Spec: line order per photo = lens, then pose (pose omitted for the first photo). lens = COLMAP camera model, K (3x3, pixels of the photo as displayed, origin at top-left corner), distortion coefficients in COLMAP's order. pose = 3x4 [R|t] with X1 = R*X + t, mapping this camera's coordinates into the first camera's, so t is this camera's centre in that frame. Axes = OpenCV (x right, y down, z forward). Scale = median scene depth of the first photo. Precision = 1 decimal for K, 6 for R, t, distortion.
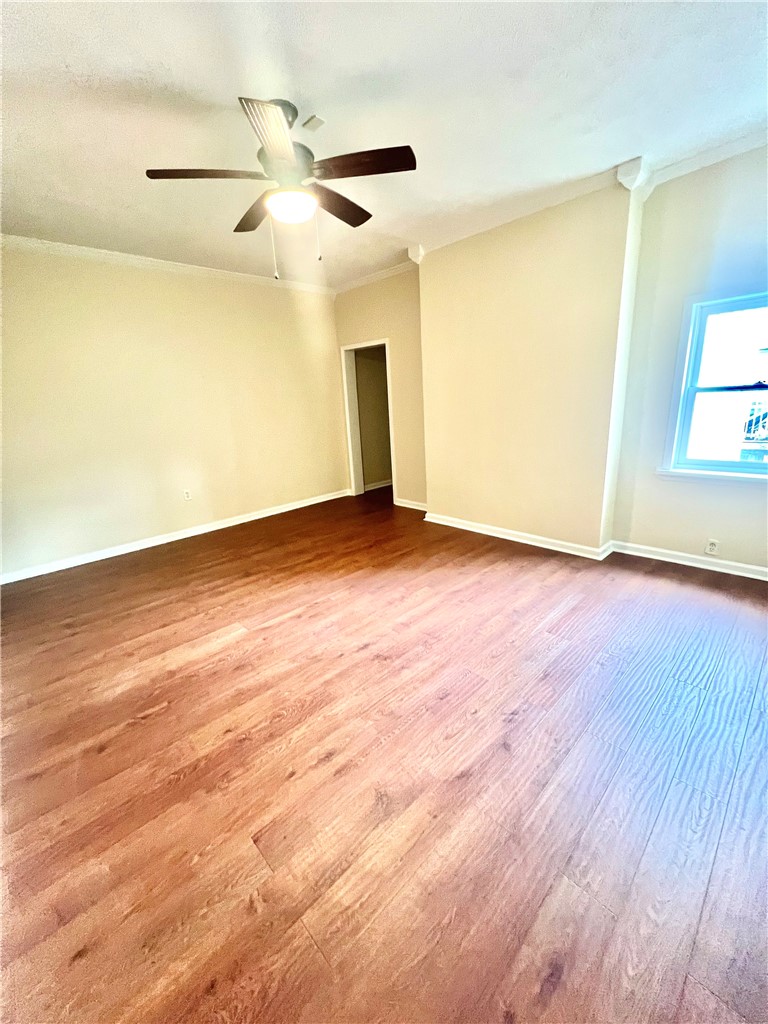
lens RADIAL K [[409.3, 0, 386.4], [0, 409.3, 510.6], [0, 0, 1]] dist [-0.001358, 0.000033]
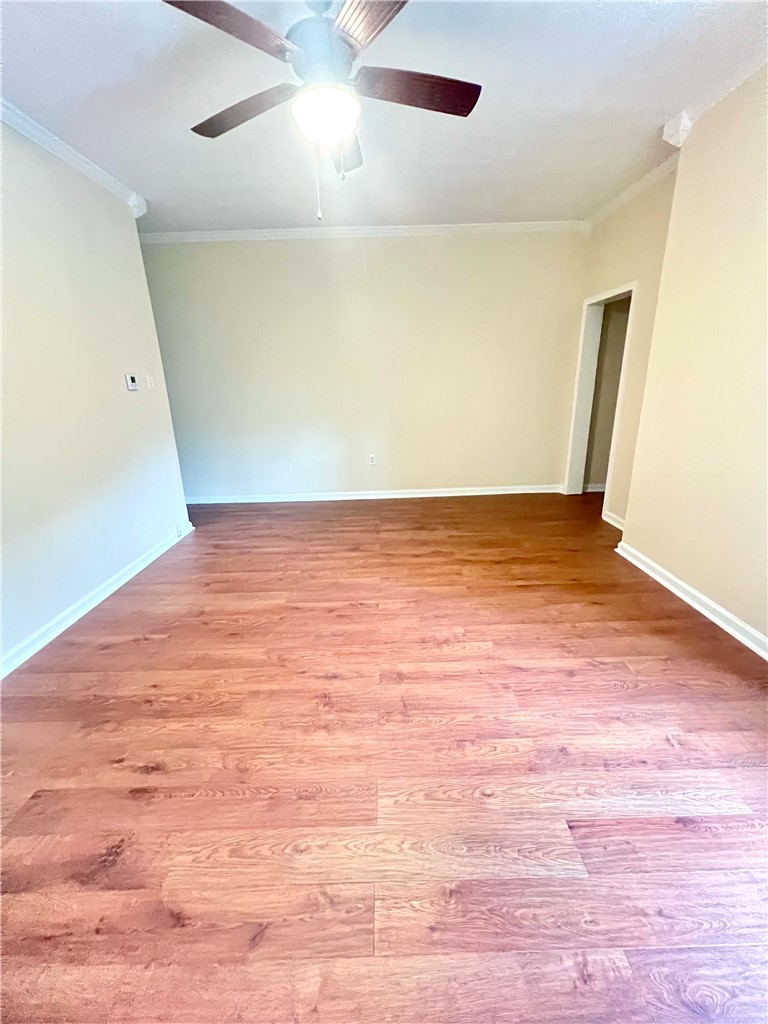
lens RADIAL K [[409.3, 0, 386.4], [0, 409.3, 510.6], [0, 0, 1]] dist [-0.001358, 0.000033]
pose [[0.730155, 0.238942, -0.640141, 0.371445], [-0.194755, 0.970778, 0.140216, -0.100096], [0.654938, 0.022292, 0.755354, 0.349929]]
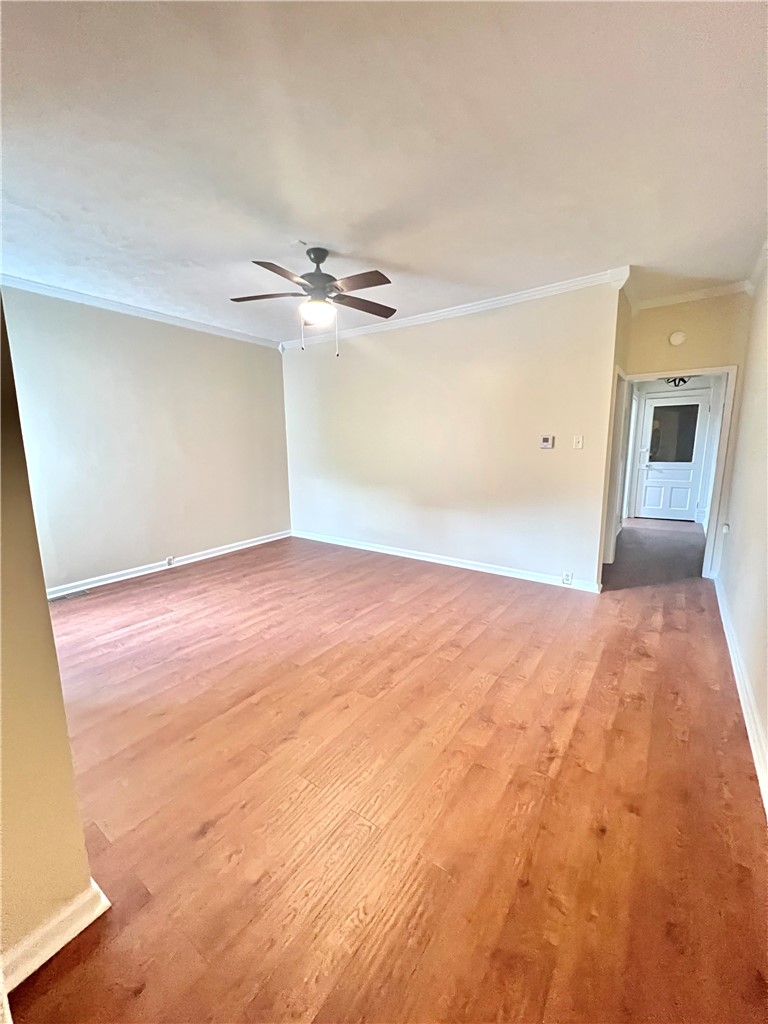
lens RADIAL K [[409.3, 0, 386.4], [0, 409.3, 510.6], [0, 0, 1]] dist [-0.001358, 0.000033]
pose [[-0.979883, 0.097060, -0.174382, -0.102550], [0.012685, 0.902293, 0.430936, -0.509784], [0.199170, 0.420054, -0.885373, 1.826415]]
